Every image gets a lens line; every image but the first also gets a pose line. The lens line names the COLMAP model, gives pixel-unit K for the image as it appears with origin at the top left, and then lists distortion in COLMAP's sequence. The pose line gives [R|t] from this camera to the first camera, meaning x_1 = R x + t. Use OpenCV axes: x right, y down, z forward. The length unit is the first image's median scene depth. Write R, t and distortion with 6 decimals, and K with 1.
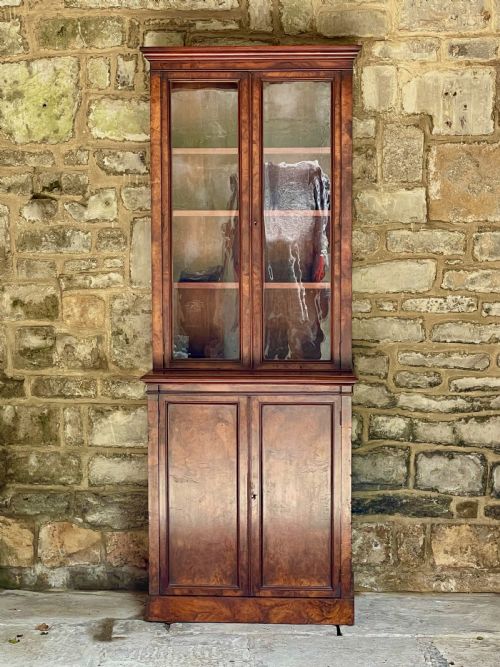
lens RADIAL K [[1471.4, 0, 249.6], [0, 1471.4, 331.6], [0, 0, 1]] dist [0.012300, 1.134706]
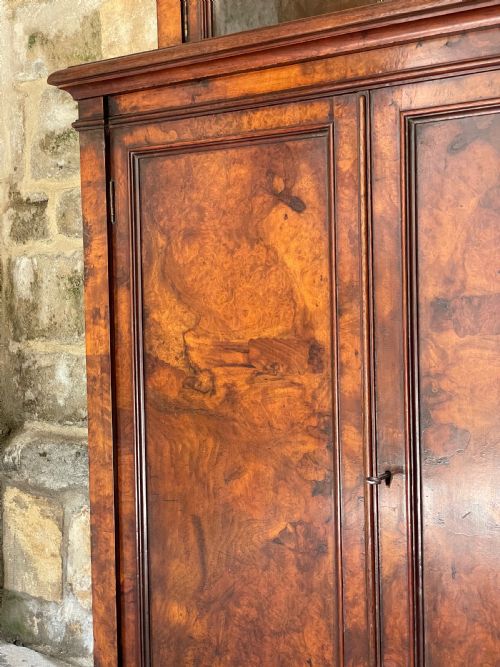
lens RADIAL K [[1004.8, 0, 248.8], [0, 1004.8, 330.3], [0, 0, 1]] dist [0.124904, -0.363145]
pose [[0.862241, -0.001129, -0.506497, 0.068139], [-0.020088, 0.999135, -0.036424, 0.086302], [0.506099, 0.041581, 0.861472, 0.770215]]
